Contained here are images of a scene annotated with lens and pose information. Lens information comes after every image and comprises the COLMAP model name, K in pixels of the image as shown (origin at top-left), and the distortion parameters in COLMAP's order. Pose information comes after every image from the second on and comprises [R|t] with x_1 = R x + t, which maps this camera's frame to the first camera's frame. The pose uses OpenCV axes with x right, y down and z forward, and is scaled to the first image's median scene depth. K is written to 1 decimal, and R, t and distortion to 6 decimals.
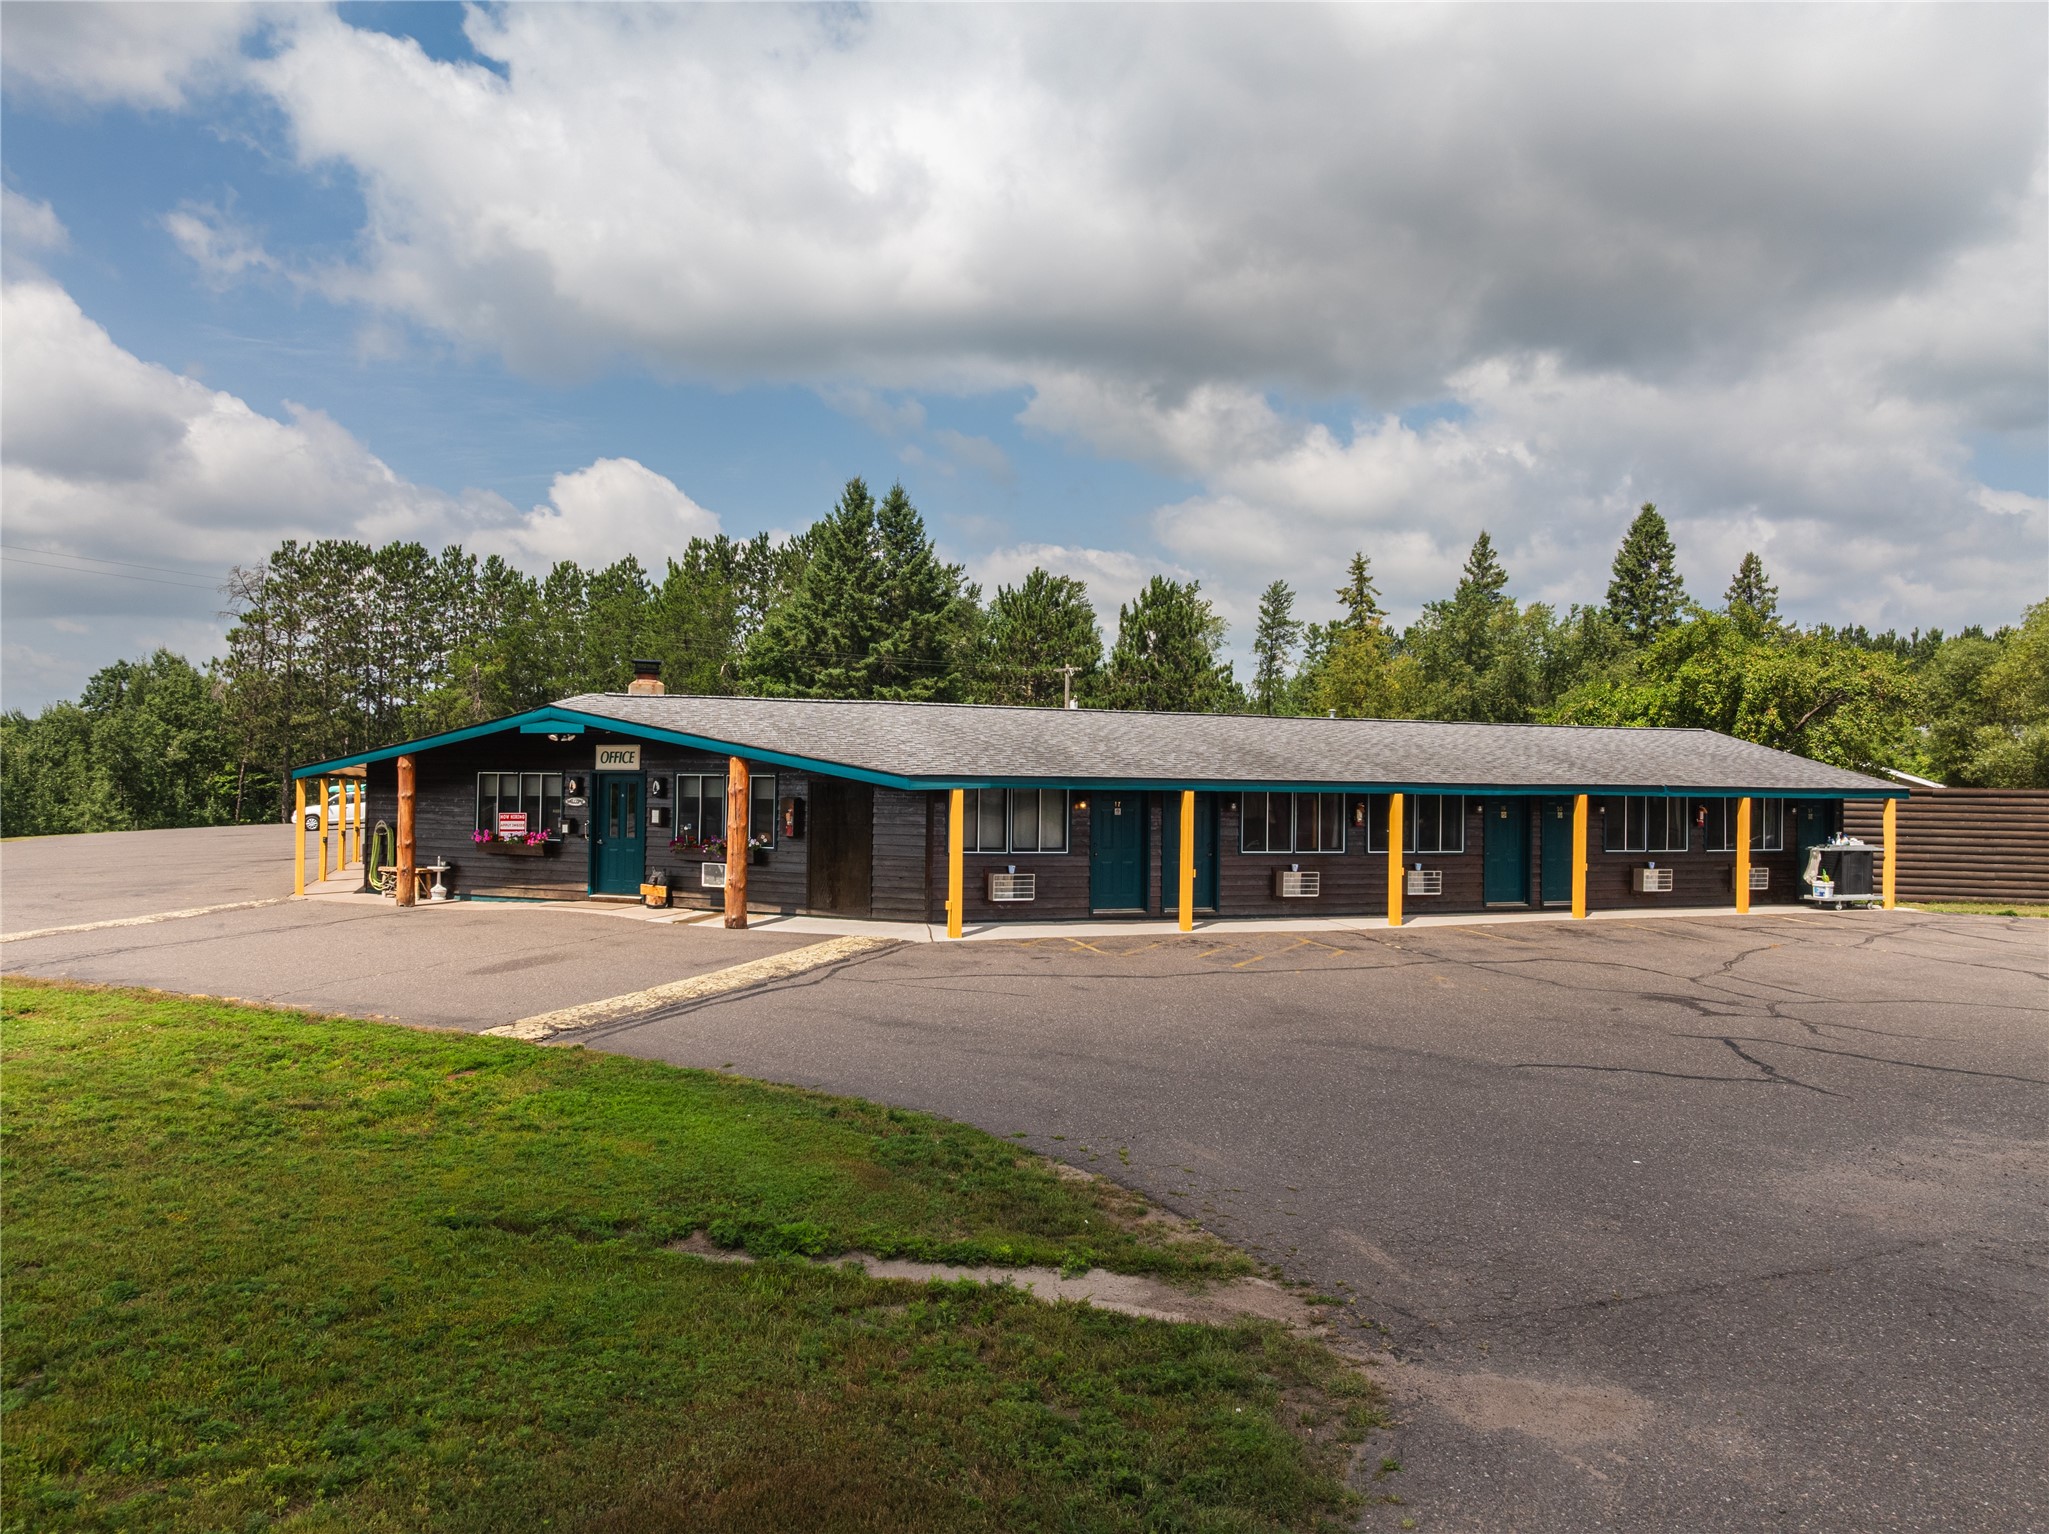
lens RADIAL K [[1405.8, 0, 1022.4], [0, 1405.8, 769.6], [0, 0, 1]] dist [-0.043623, 0.020127]
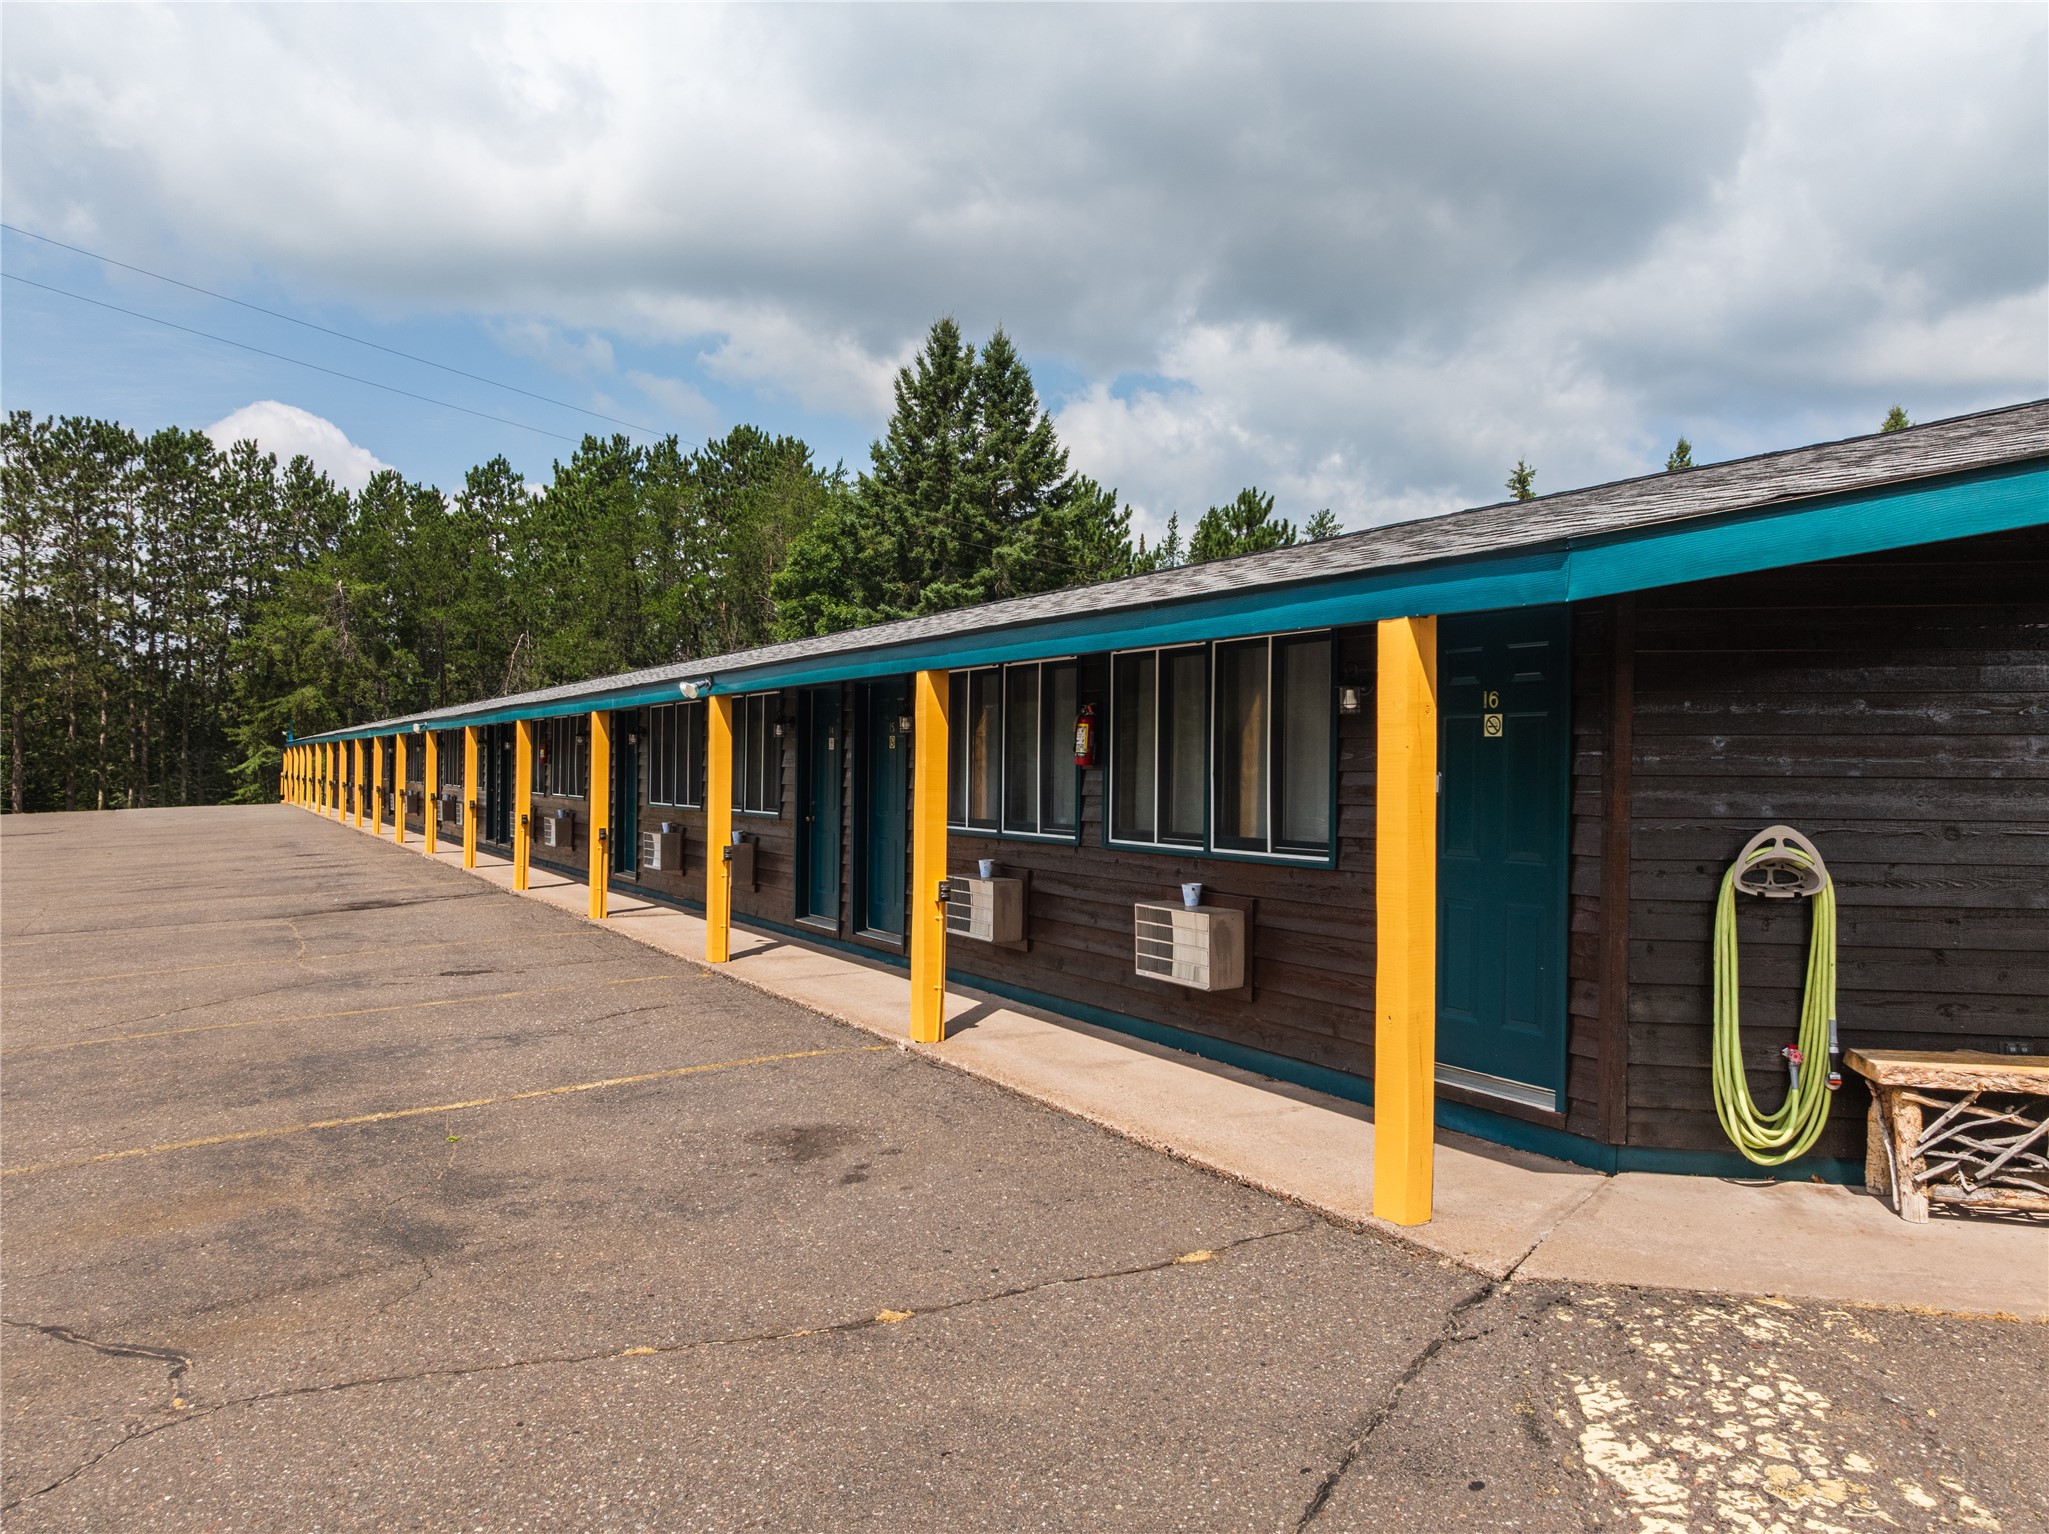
lens RADIAL K [[1405.8, 0, 1011.2], [0, 1405.8, 818.6], [0, 0, 1]] dist [-0.043623, 0.020127]
pose [[0.981717, -0.022892, 0.188963, -0.188415], [0.012542, 0.998364, 0.055789, 0.005399], [-0.189931, -0.052399, 0.980398, 0.236759]]
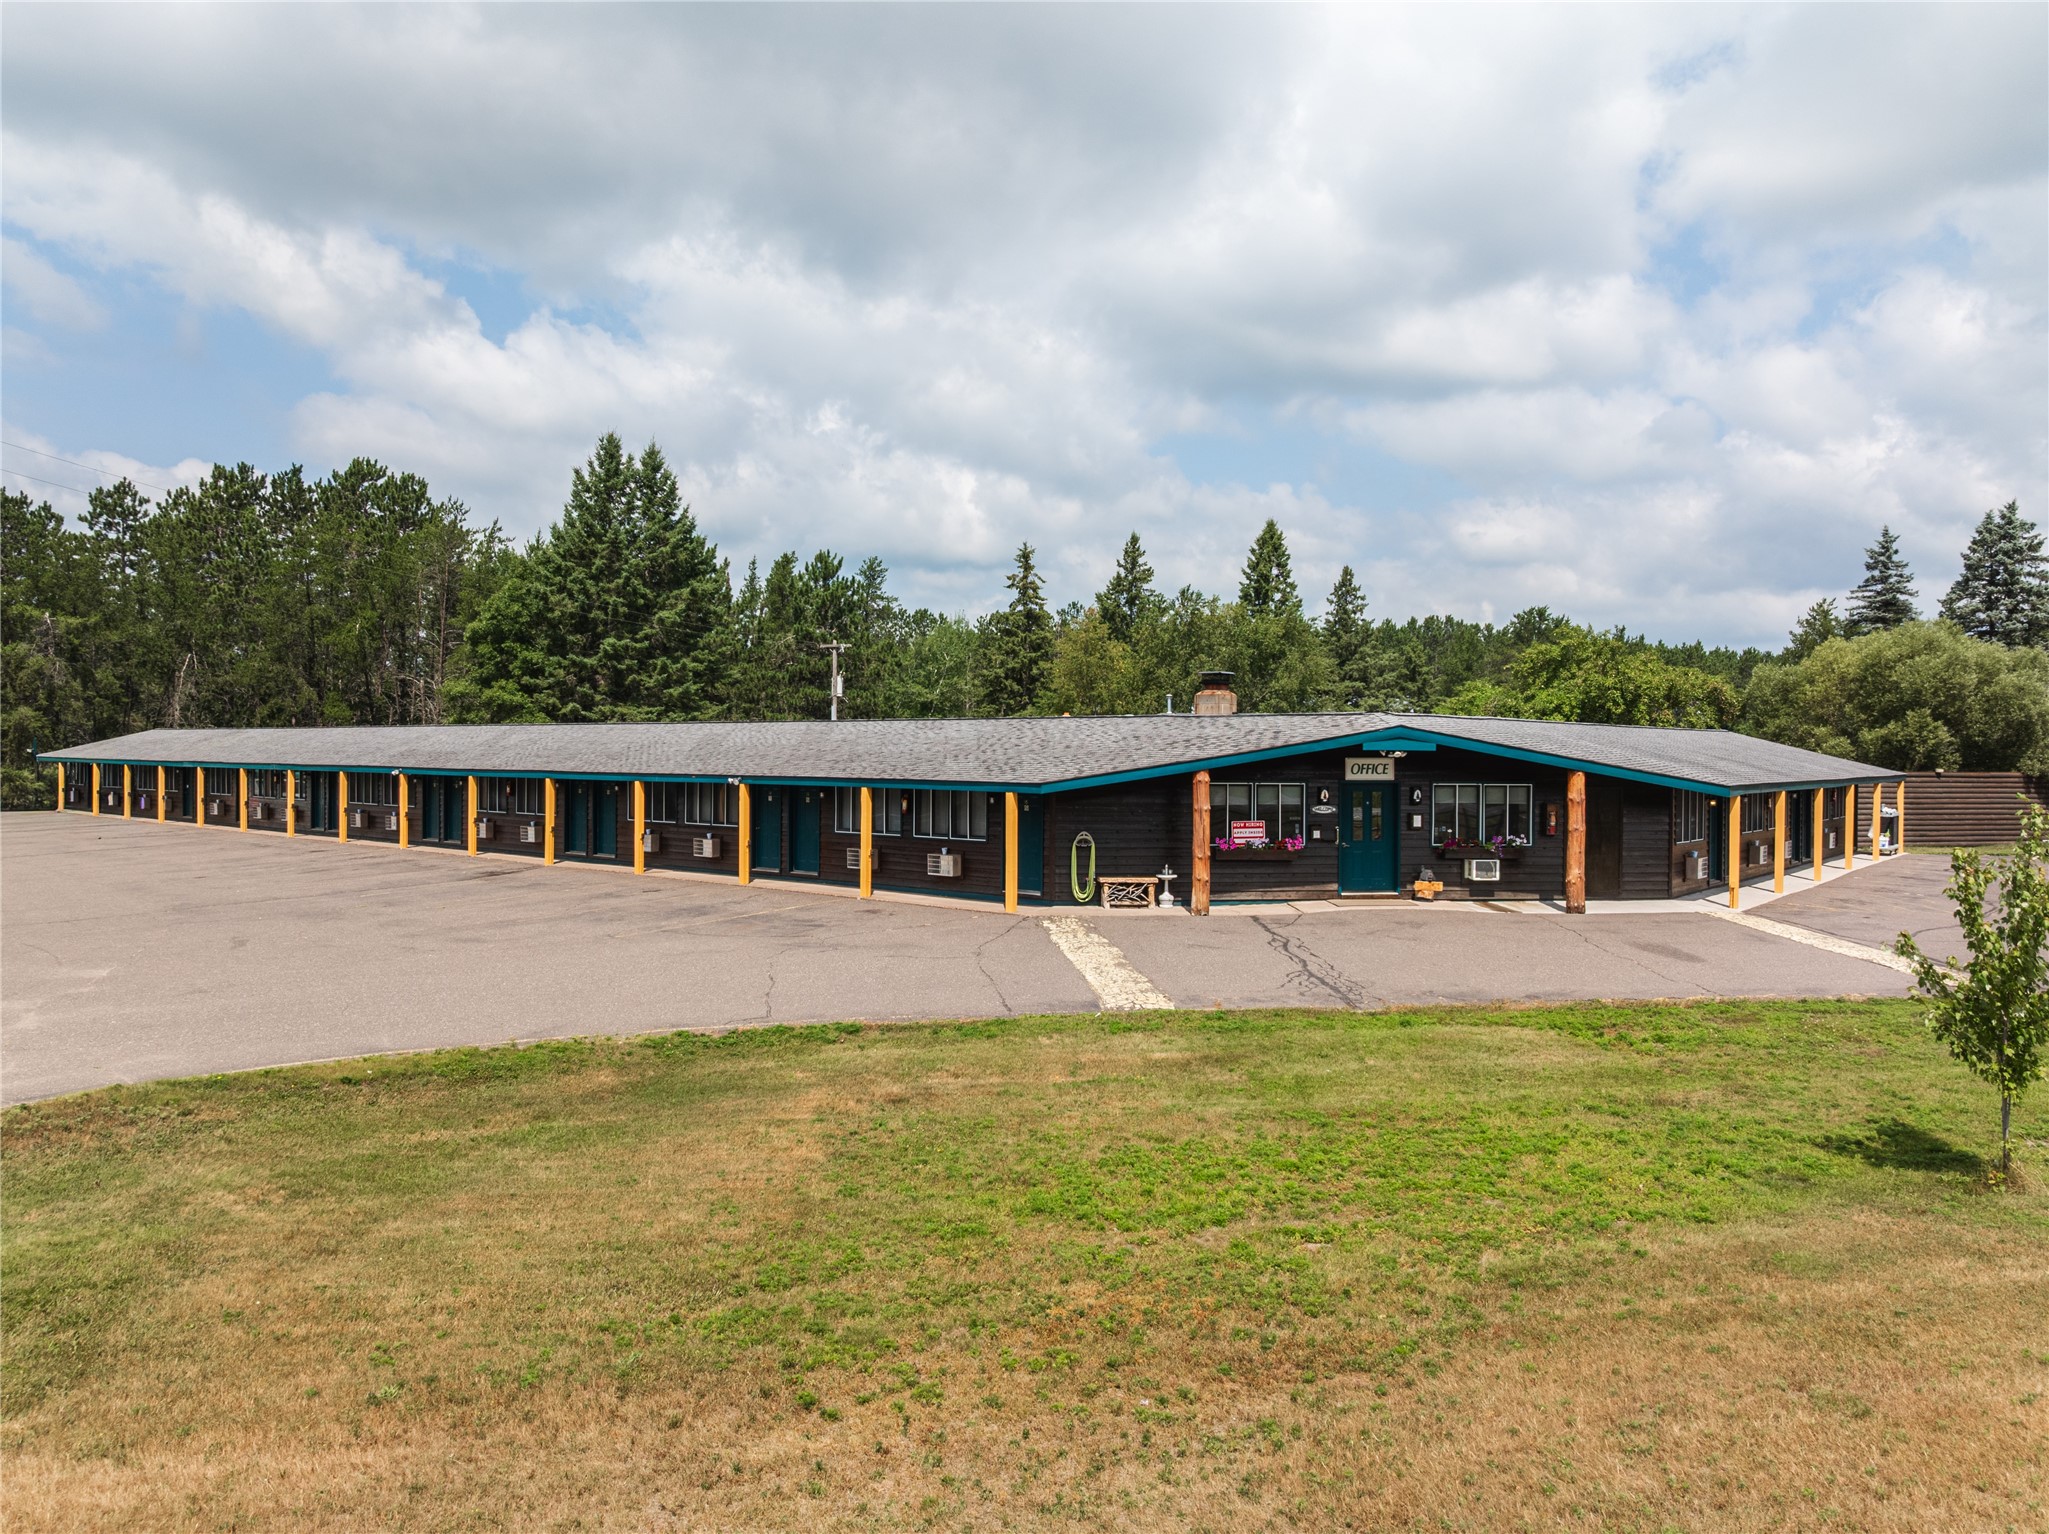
lens RADIAL K [[1405.8, 0, 1039.2], [0, 1405.8, 781.8], [0, 0, 1]] dist [-0.043623, 0.020127]
pose [[0.854165, -0.023053, 0.519490, -0.301526], [0.001905, 0.999149, 0.041207, -0.012453], [-0.519998, -0.034208, 0.853482, 0.049115]]
